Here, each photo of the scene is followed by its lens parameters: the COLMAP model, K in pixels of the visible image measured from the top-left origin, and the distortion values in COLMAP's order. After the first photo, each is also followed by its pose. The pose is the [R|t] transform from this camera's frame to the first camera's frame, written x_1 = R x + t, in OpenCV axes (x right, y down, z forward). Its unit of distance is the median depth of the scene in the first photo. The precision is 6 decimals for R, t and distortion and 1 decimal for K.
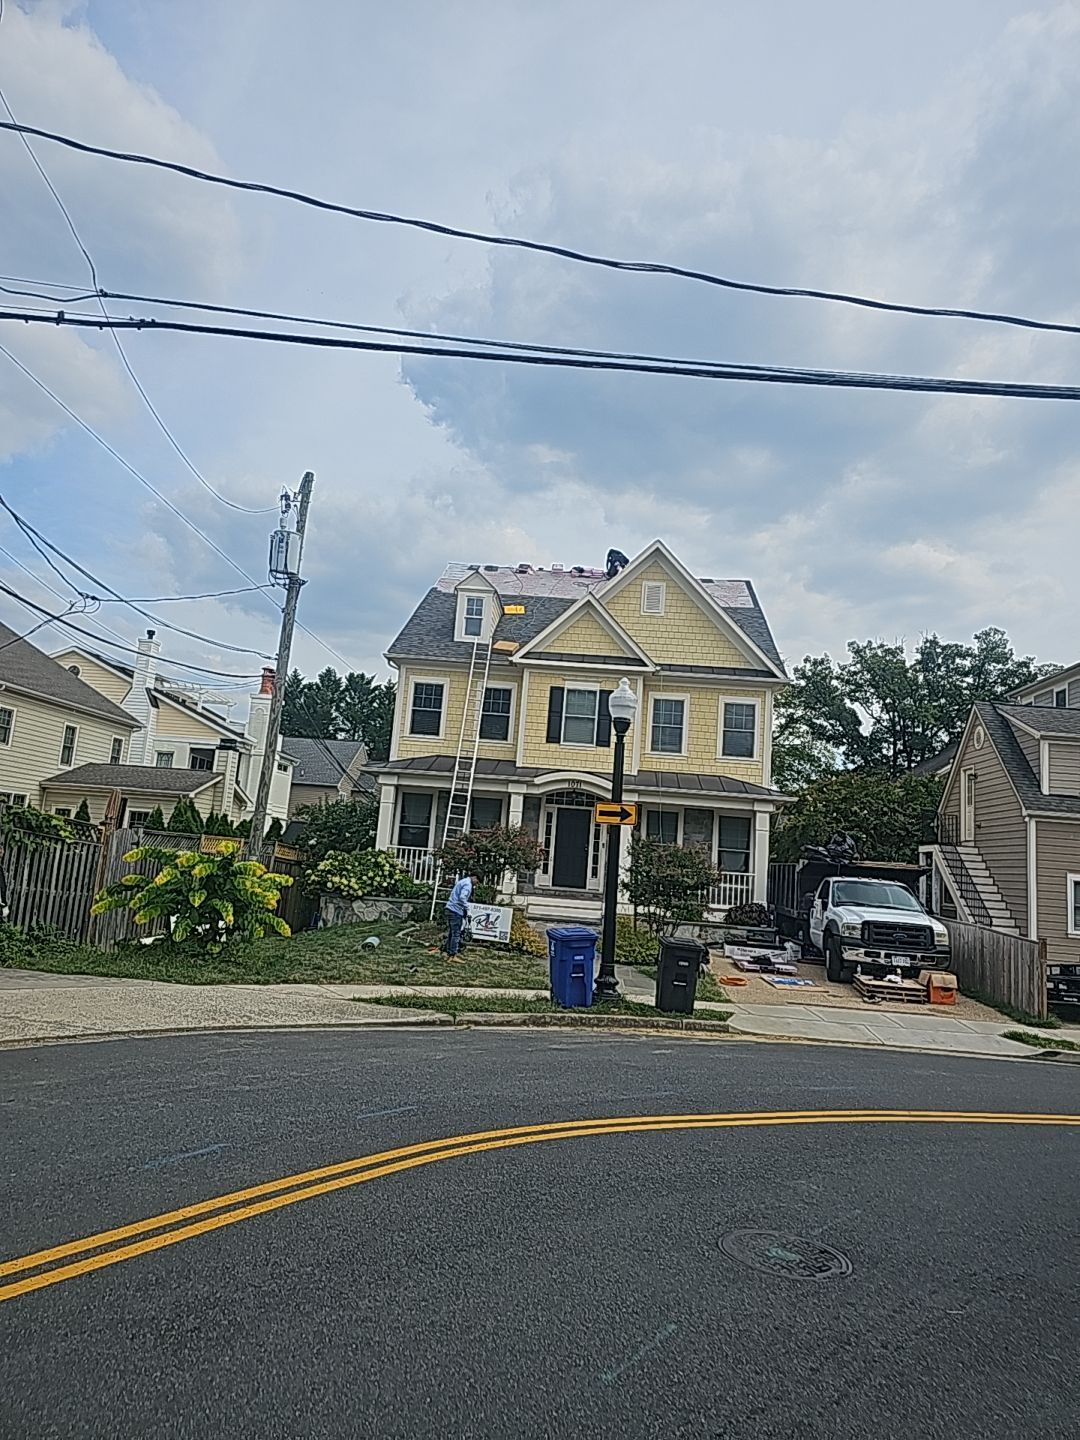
lens RADIAL K [[999.8, 0, 533.0], [0, 999.8, 713.7], [0, 0, 1]] dist [0.062689, -0.079415]
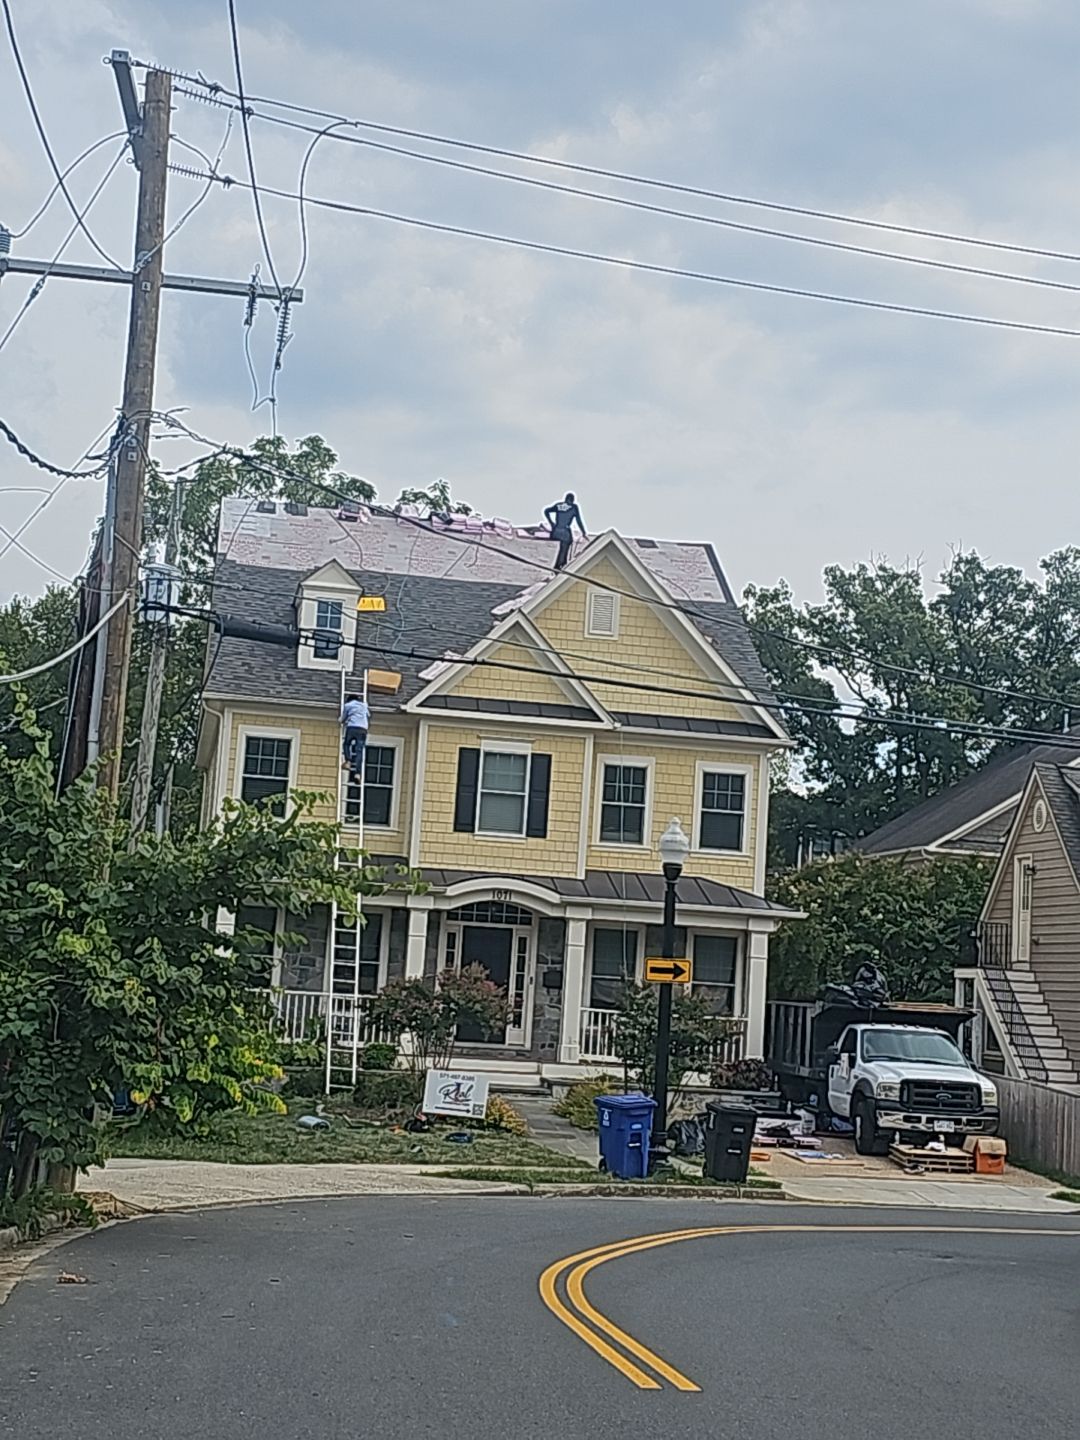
lens RADIAL K [[2961.1, 0, 542.0], [0, 2961.1, 619.9], [0, 0, 1]] dist [0.113507, -0.466308]
pose [[0.969651, 0.013713, 0.244107, -0.435338], [-0.024655, 0.998821, 0.041827, -0.206782], [-0.243245, -0.046576, 0.968846, -0.990348]]
